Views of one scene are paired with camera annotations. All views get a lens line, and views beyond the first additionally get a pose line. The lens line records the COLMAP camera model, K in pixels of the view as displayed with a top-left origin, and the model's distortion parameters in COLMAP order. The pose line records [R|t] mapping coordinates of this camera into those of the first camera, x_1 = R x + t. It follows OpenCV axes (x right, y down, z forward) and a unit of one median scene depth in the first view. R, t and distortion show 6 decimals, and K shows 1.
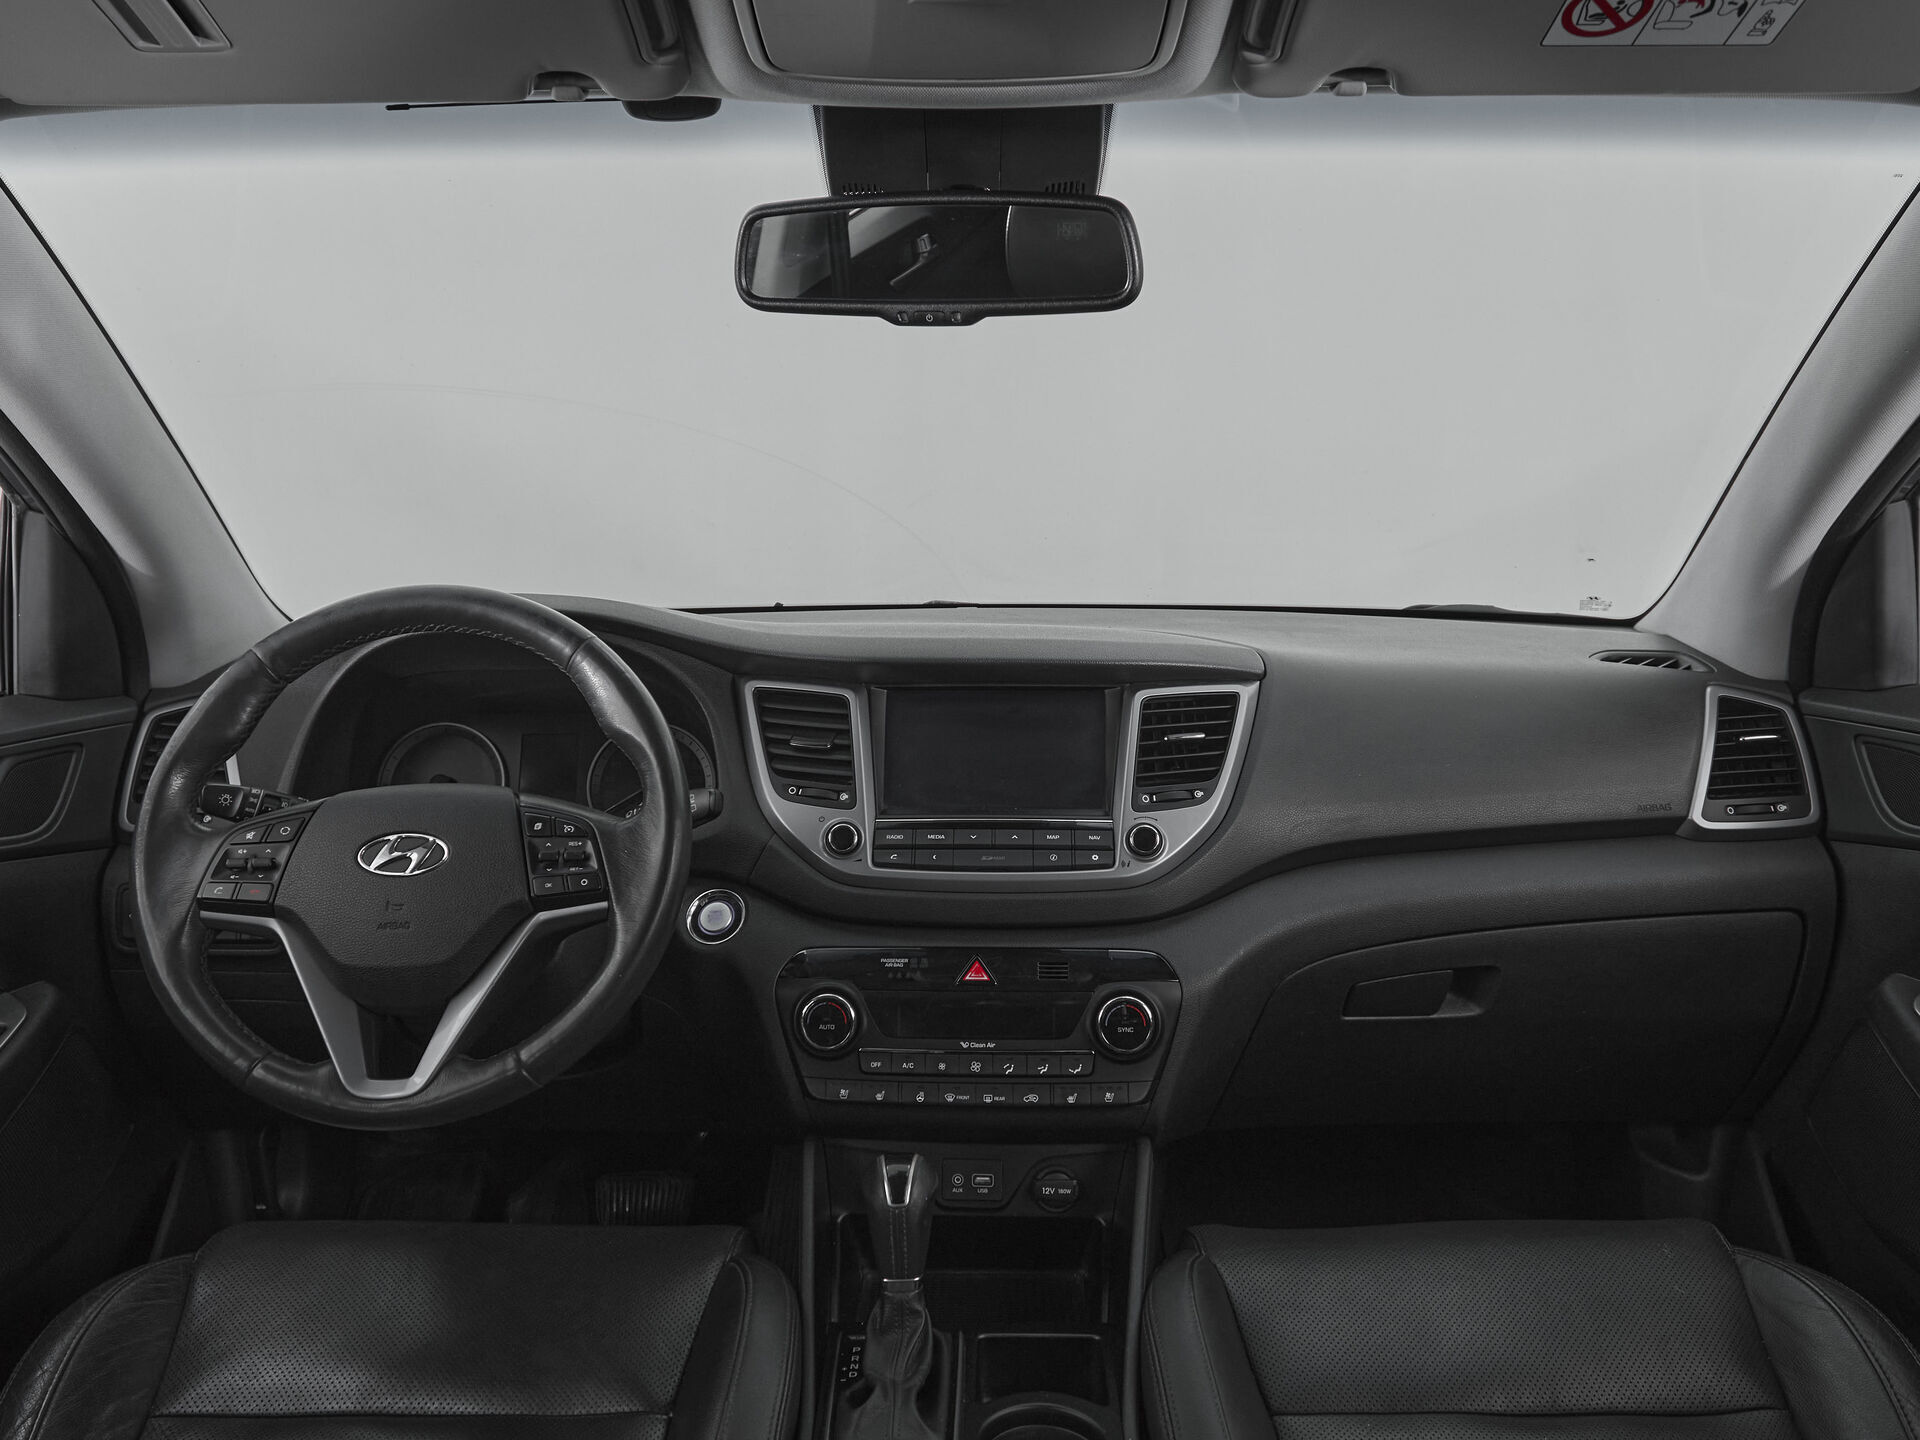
lens RADIAL K [[1403.5, 0, 960.0], [0, 1403.5, 720.0], [0, 0, 1]] dist [0.000517, -0.002117]
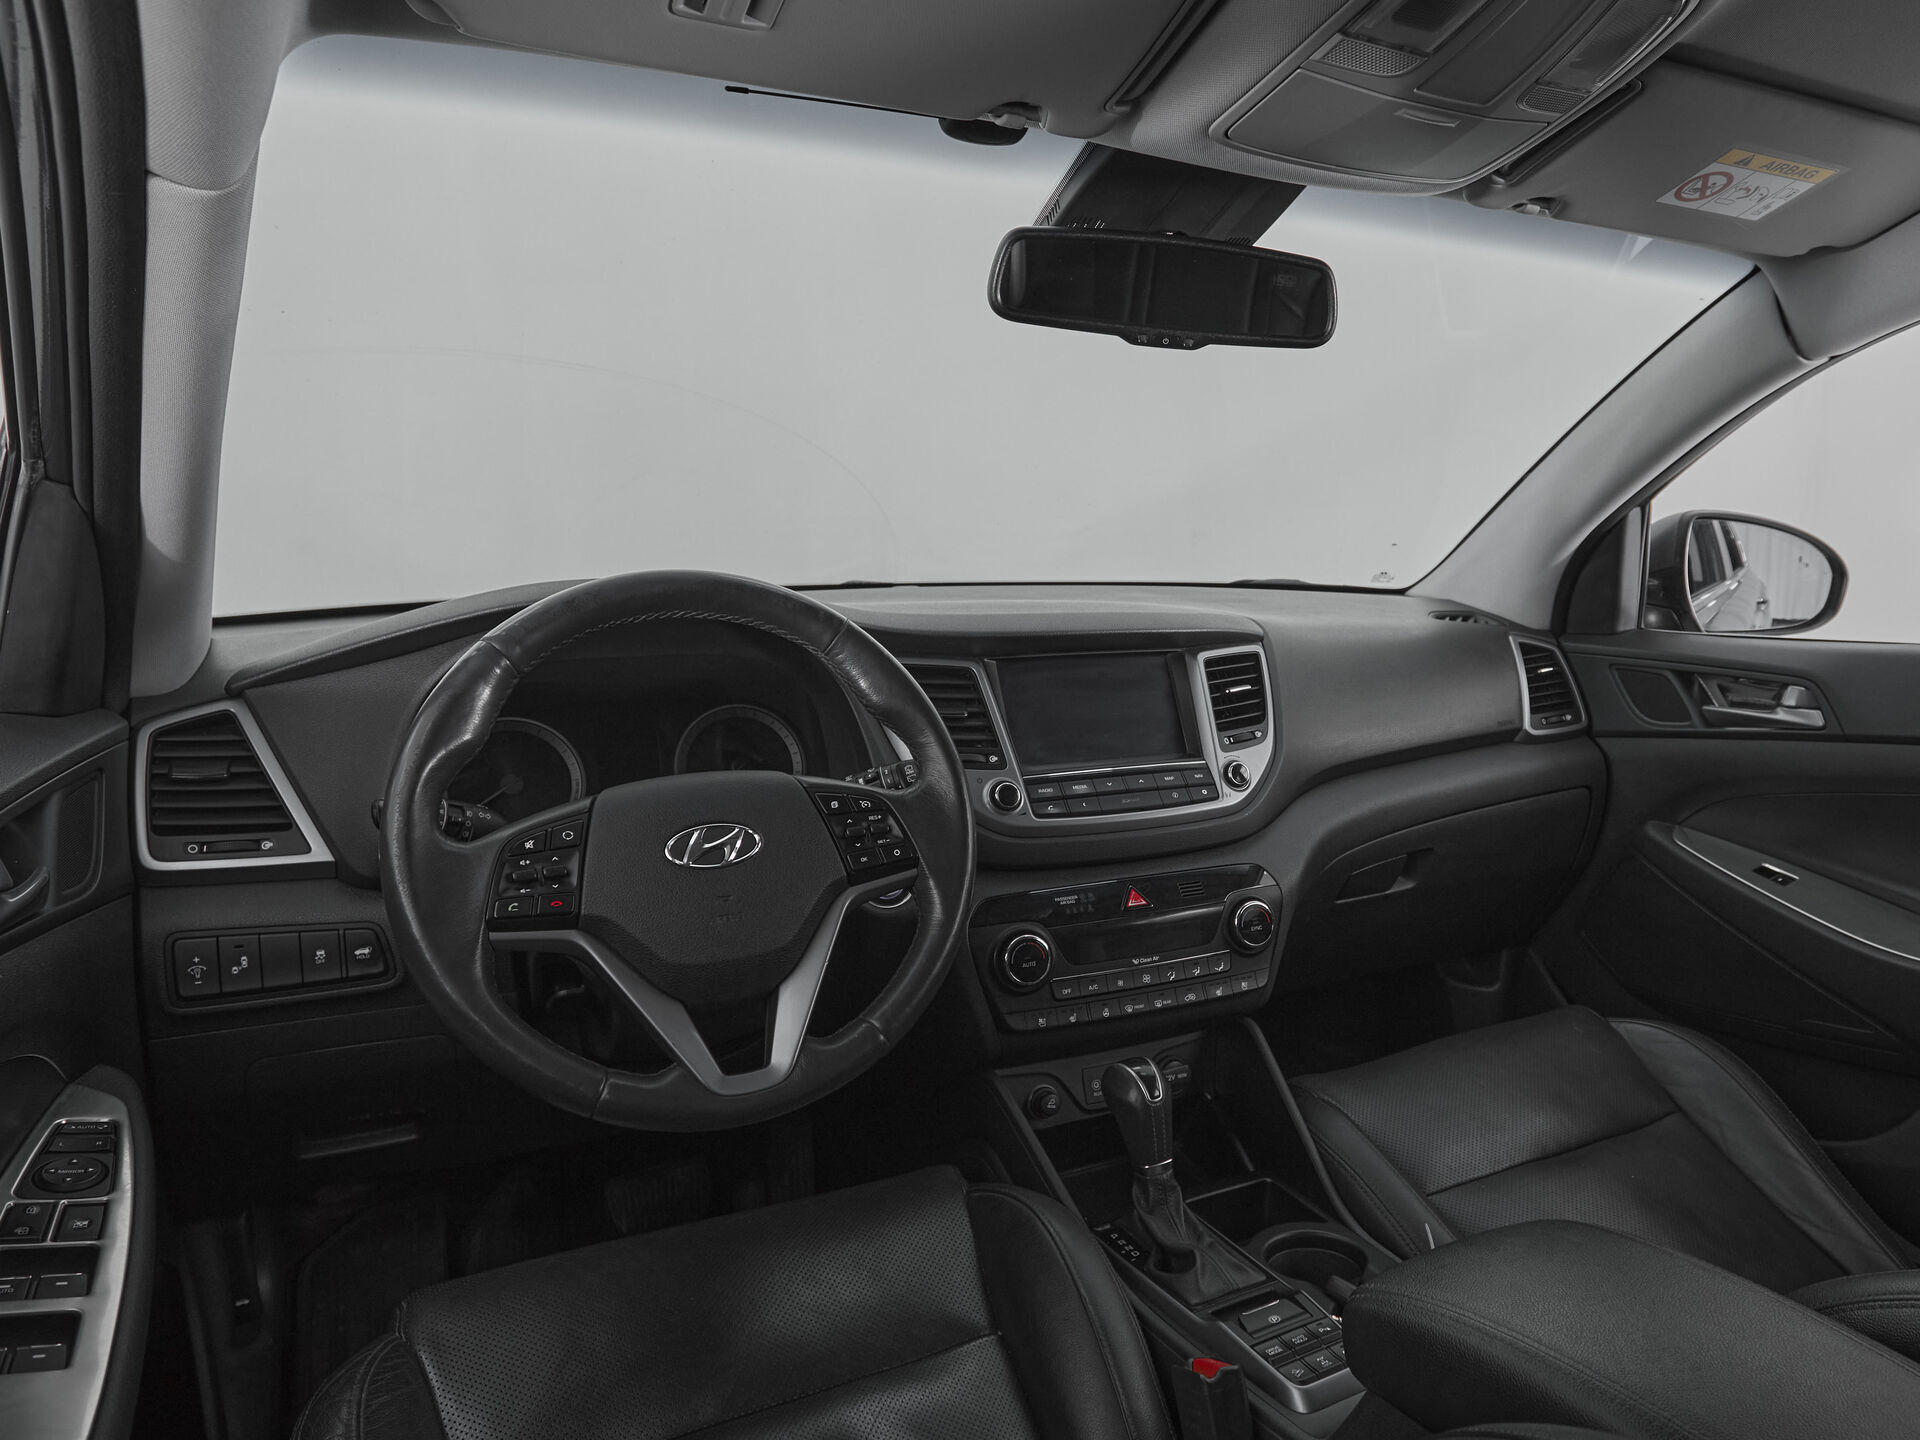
lens RADIAL K [[1308.6, 0, 1147.8], [0, 1308.6, 682.1], [0, 0, 1]] dist [-0.003714, -0.000536]
pose [[0.867107, -0.049348, 0.495672, -0.494041], [0.051123, 0.998642, 0.009991, -0.009868], [-0.495492, 0.016677, 0.868452, 0.048048]]
